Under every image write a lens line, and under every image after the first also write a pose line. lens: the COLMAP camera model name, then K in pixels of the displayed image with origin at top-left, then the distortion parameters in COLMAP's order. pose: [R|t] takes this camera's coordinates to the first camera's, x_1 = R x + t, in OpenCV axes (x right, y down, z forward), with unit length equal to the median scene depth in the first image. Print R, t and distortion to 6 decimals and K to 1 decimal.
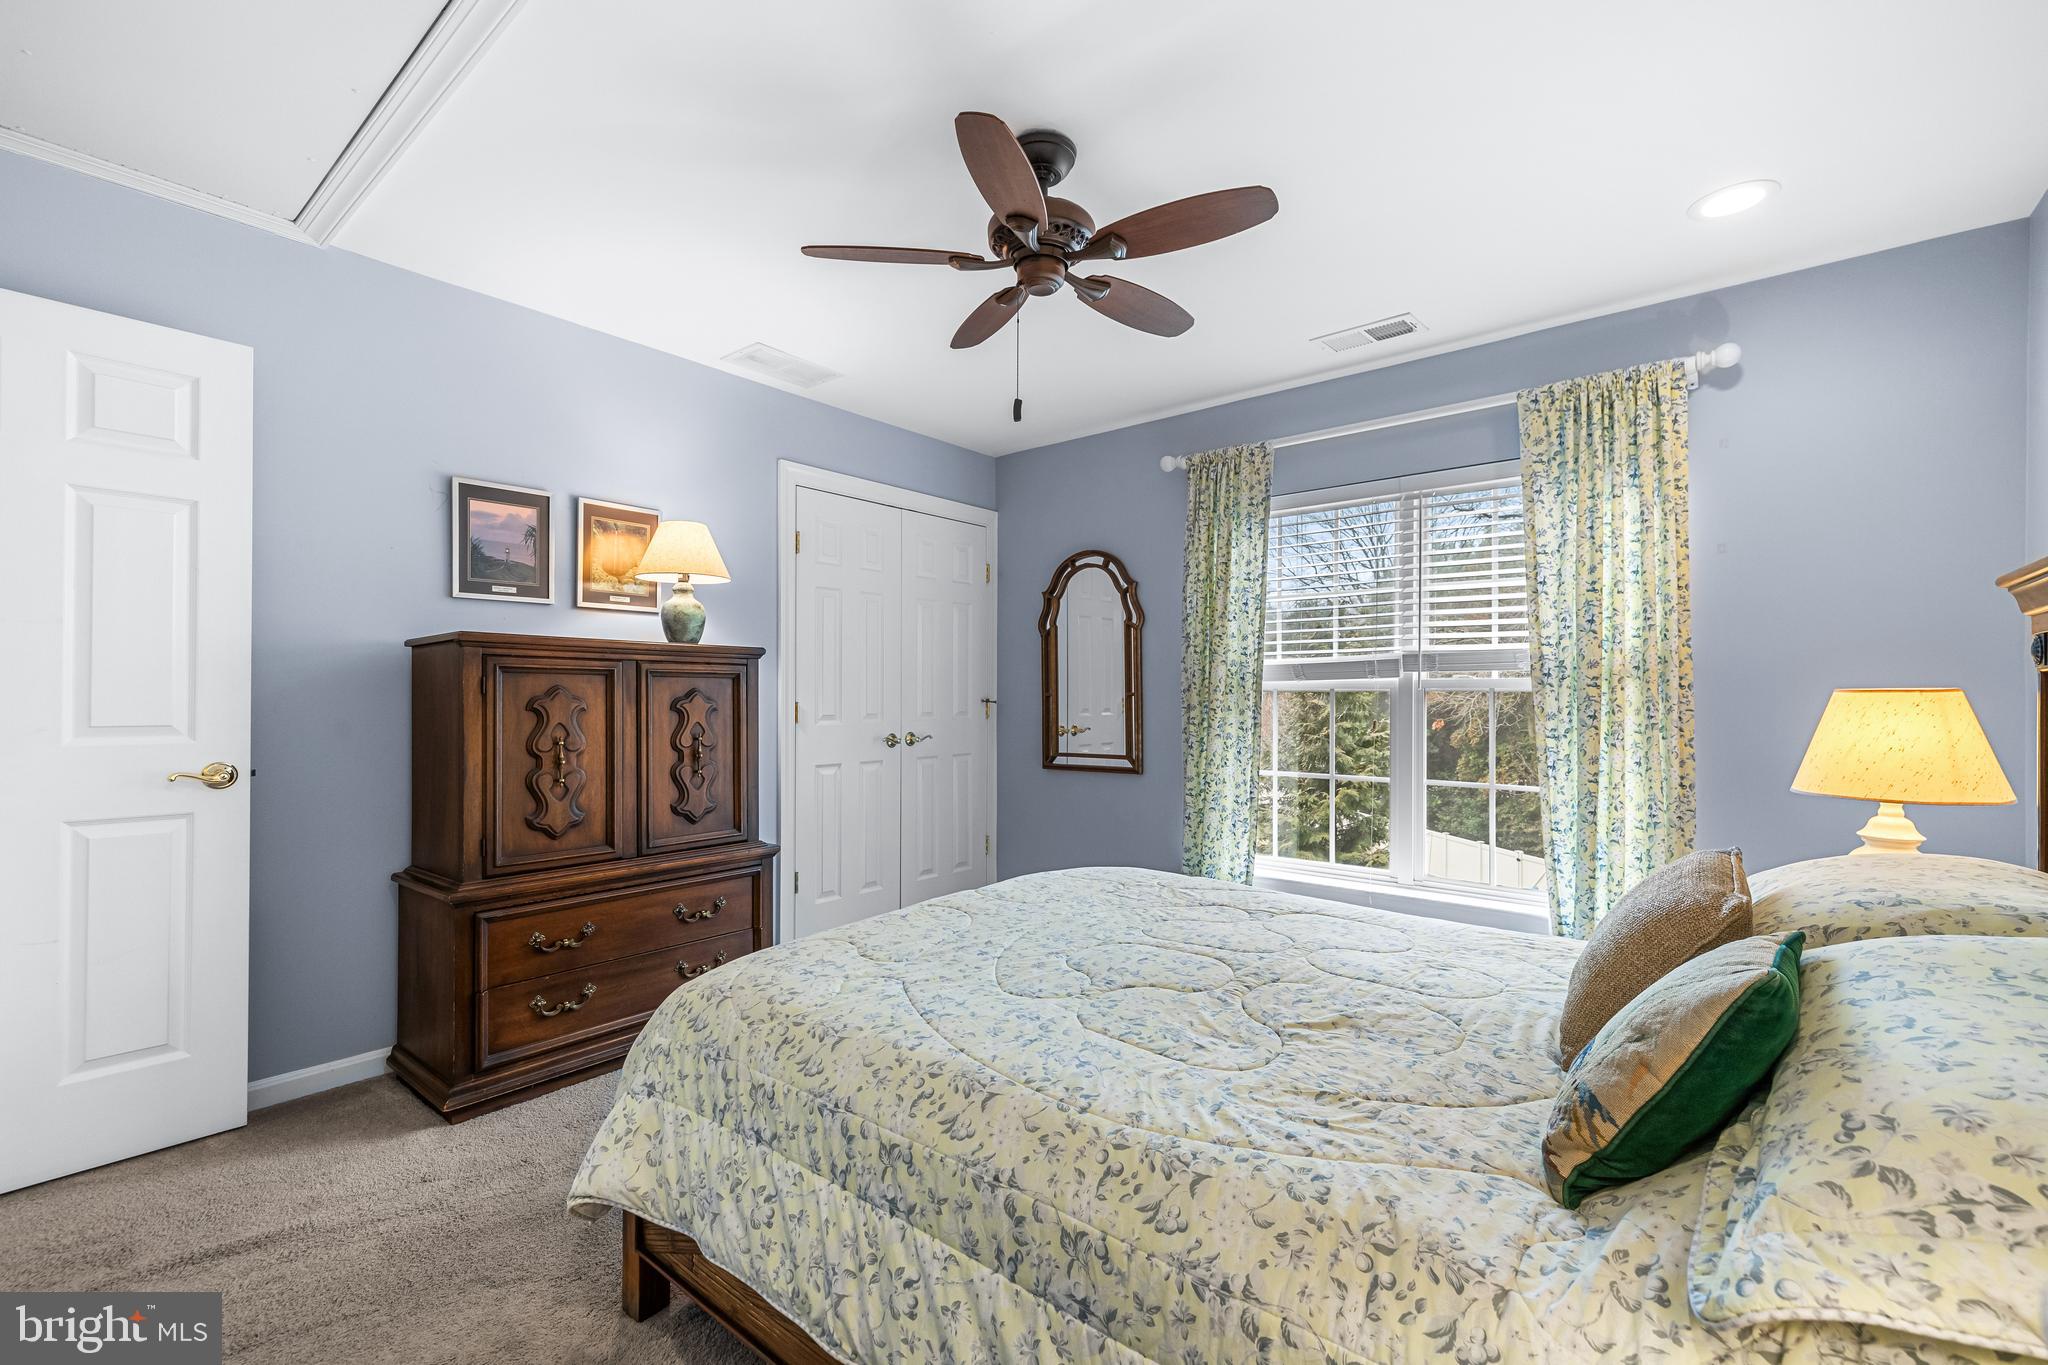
lens RADIAL K [[882.5, 0, 1033.3], [0, 882.5, 688.6], [0, 0, 1]] dist [0.000172, 0.000106]
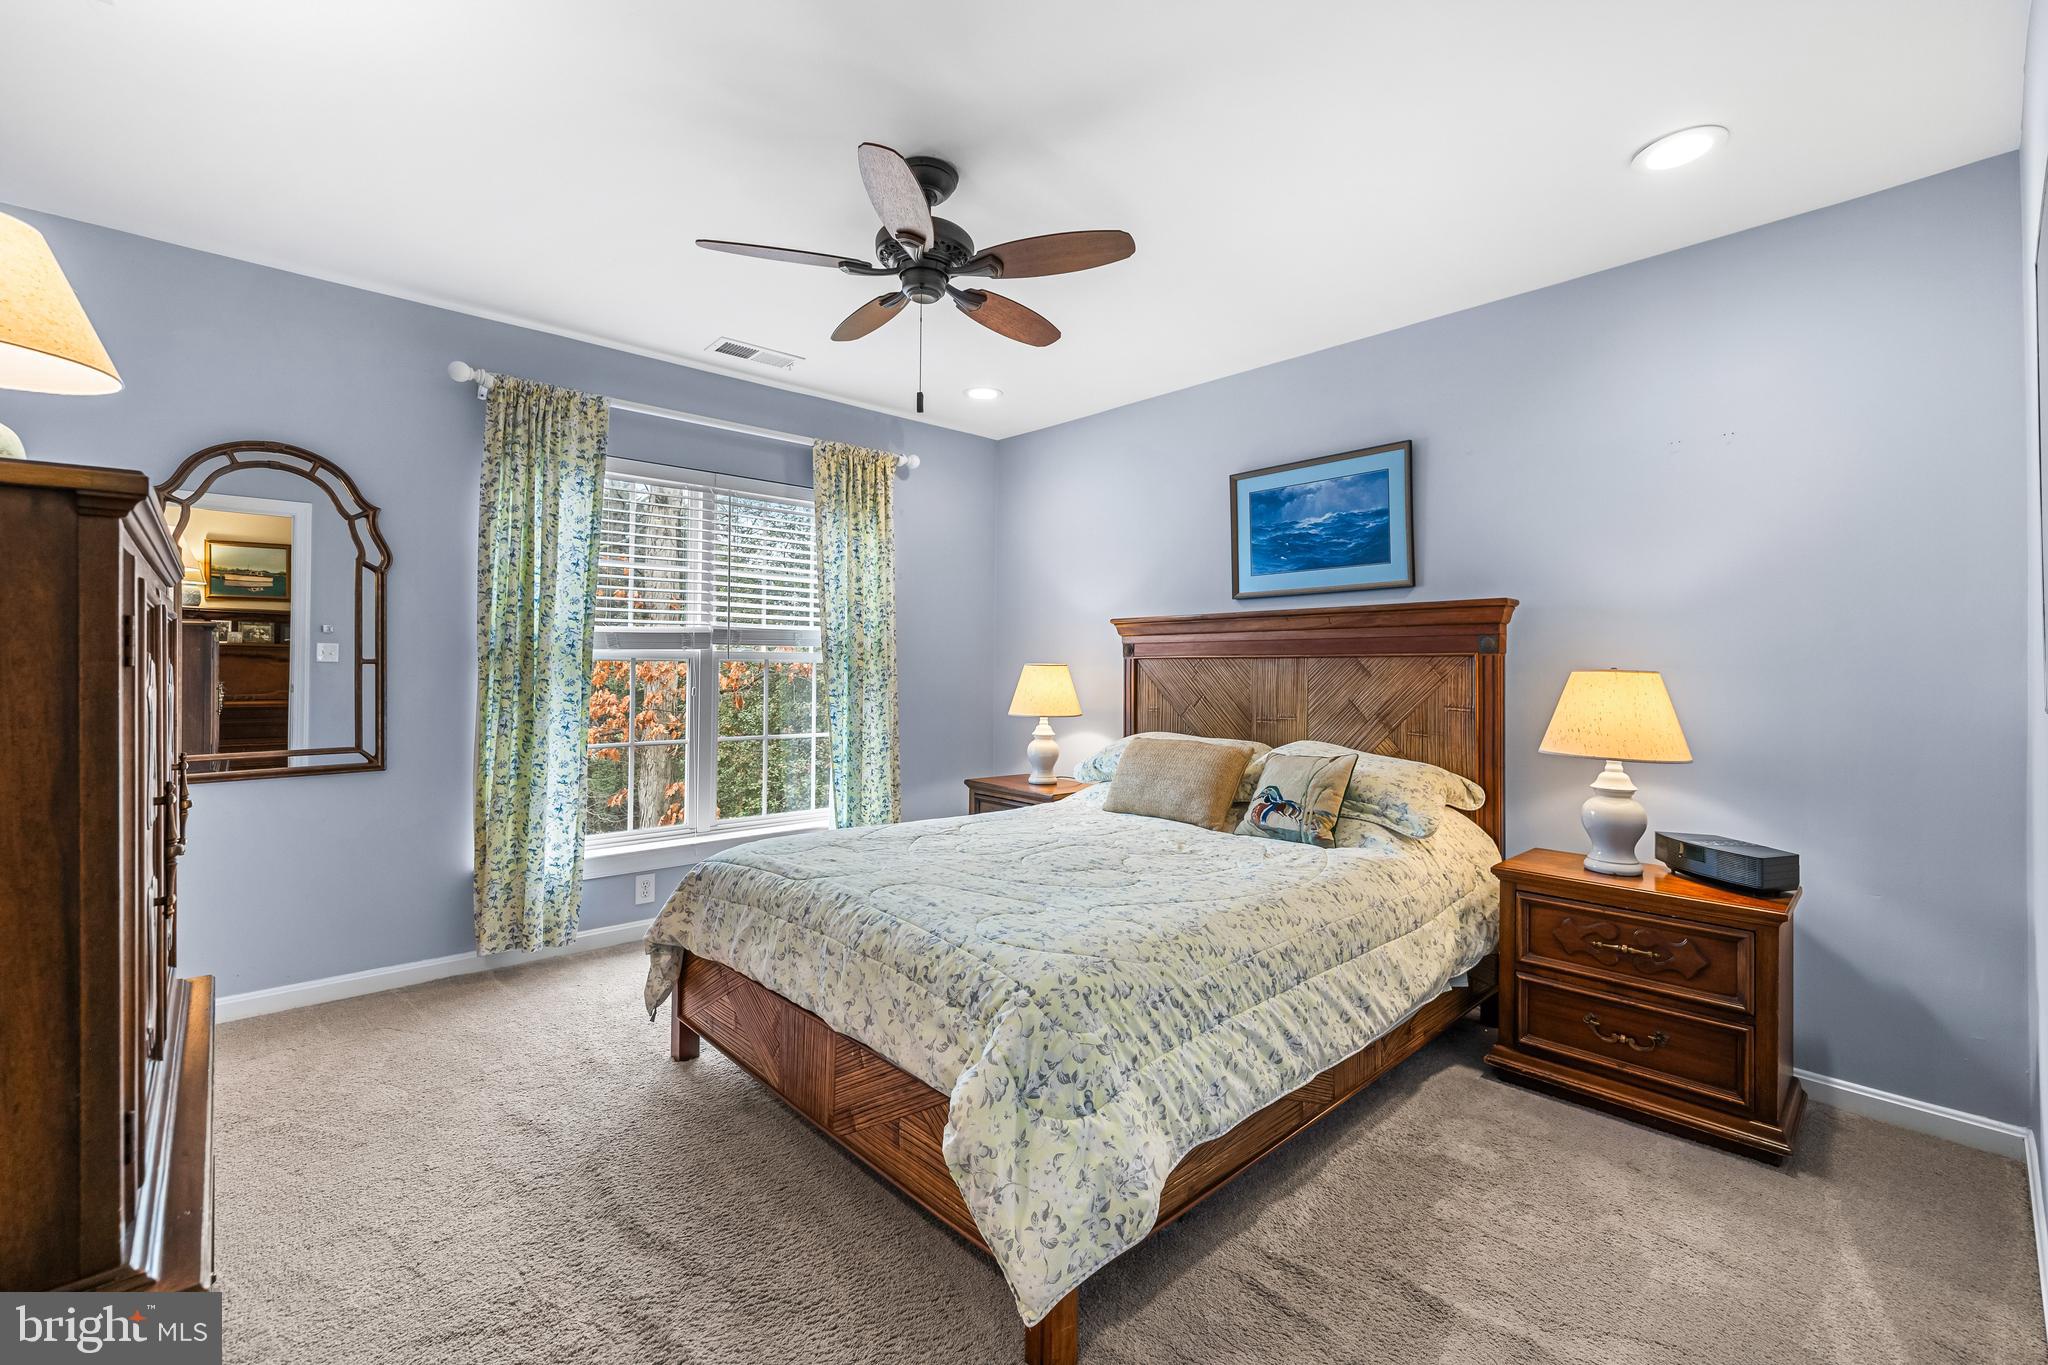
lens RADIAL K [[866.7, 0, 1025.7], [0, 866.7, 667.9], [0, 0, 1]] dist [0.001041, 0.000322]
pose [[0.131132, -0.003782, 0.991358, -0.717230], [-0.015048, 0.999870, 0.005805, -0.001067], [-0.991251, -0.015680, 0.131058, 0.506631]]
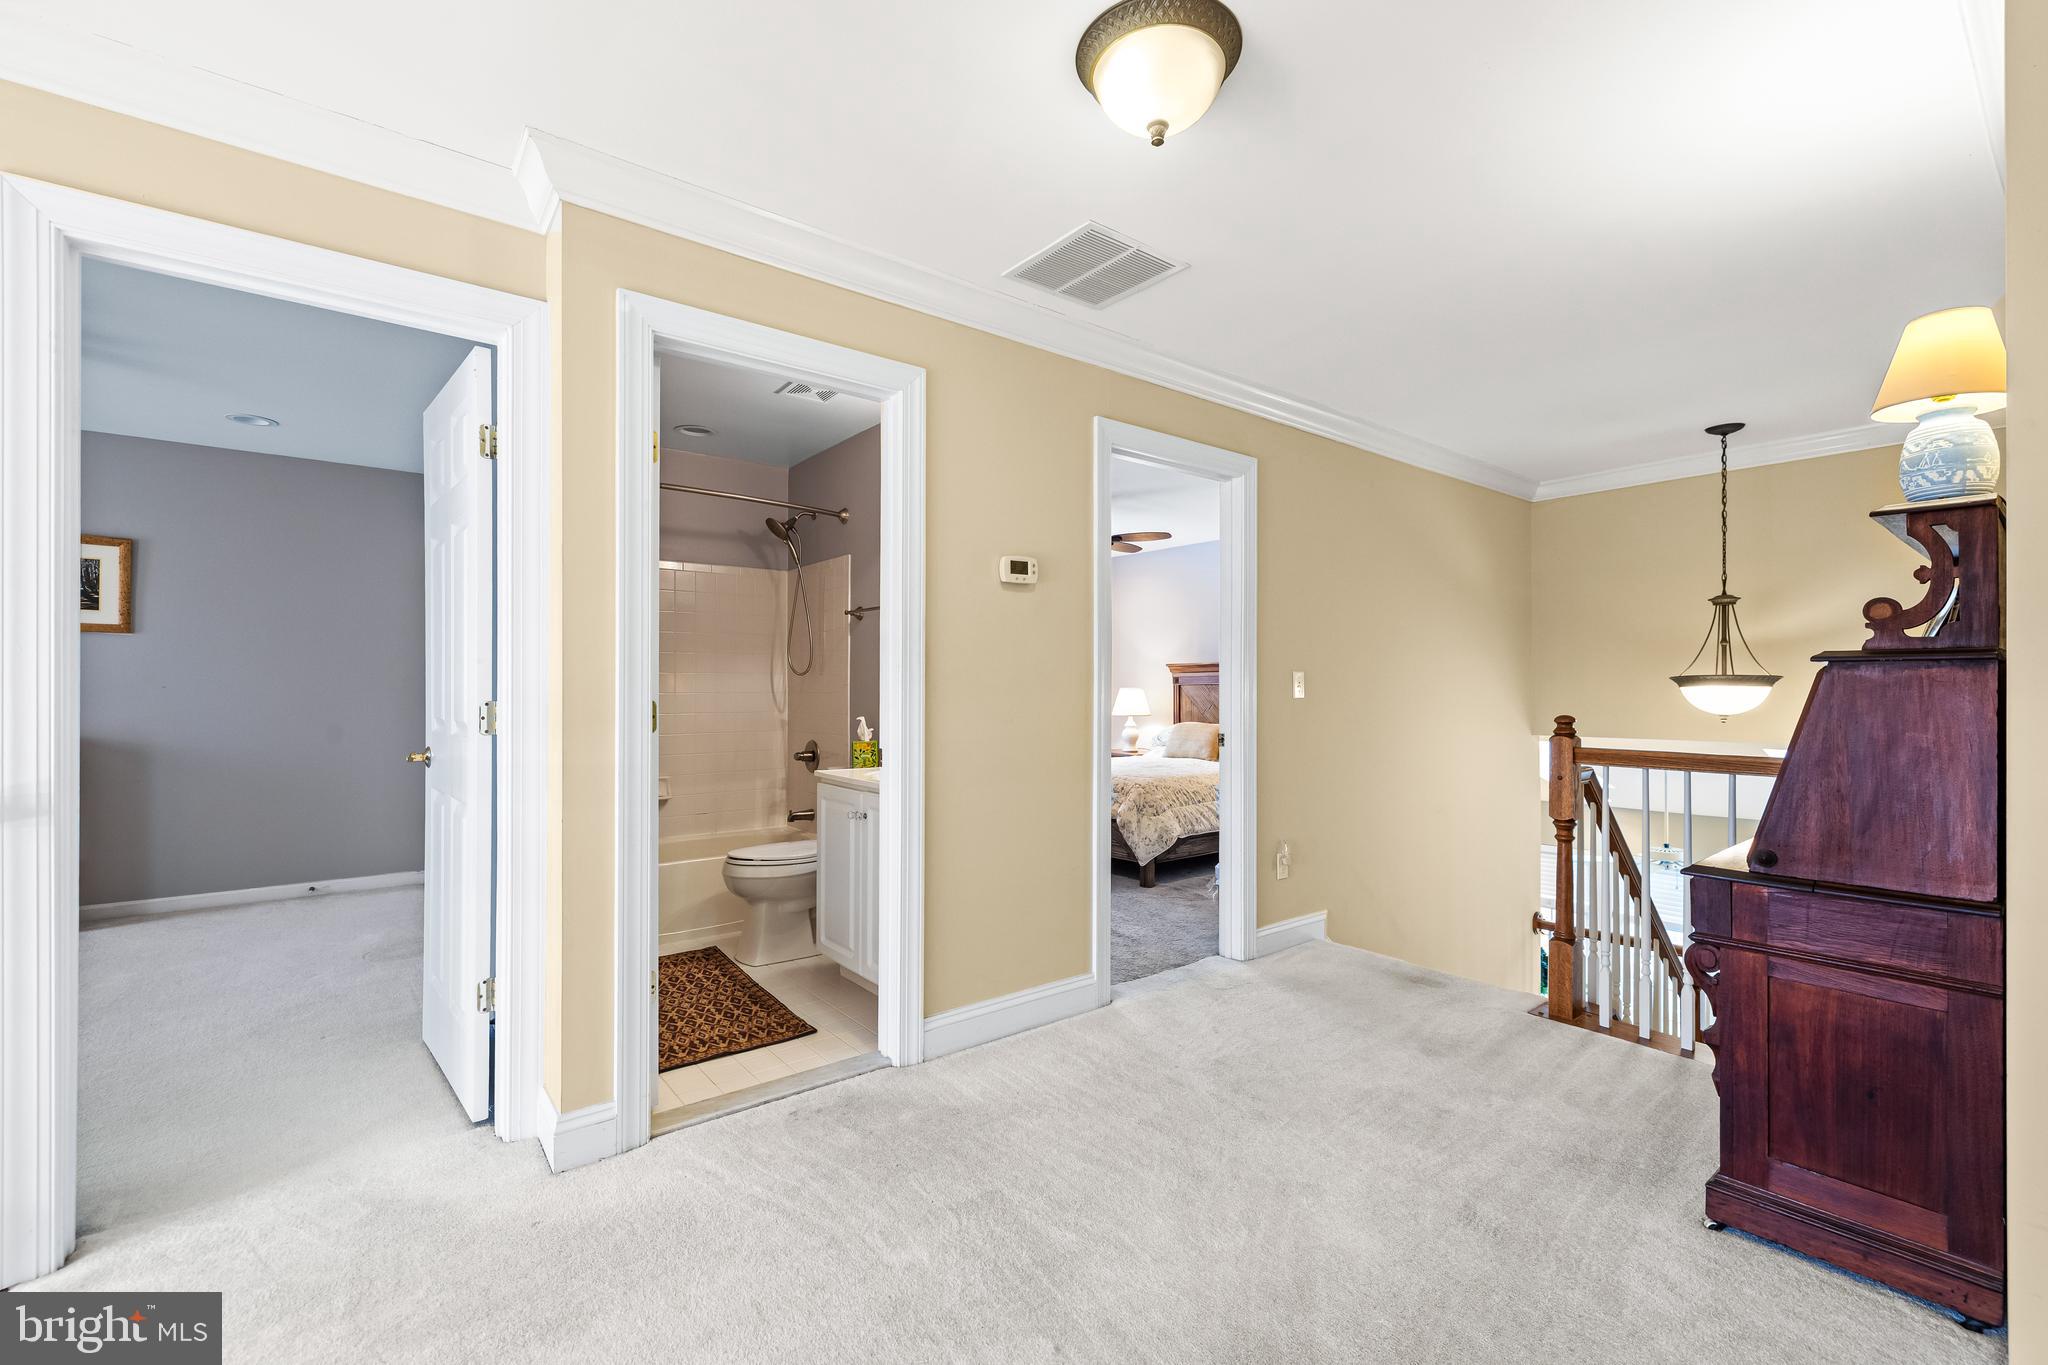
lens RADIAL K [[882.5, 0, 1033.3], [0, 882.5, 688.6], [0, 0, 1]] dist [0.000172, 0.000106]
pose [[0.189834, -0.002923, 0.981812, -1.958531], [-0.012881, 0.999902, 0.005467, -0.007347], [-0.981732, -0.013684, 0.189778, 0.446034]]
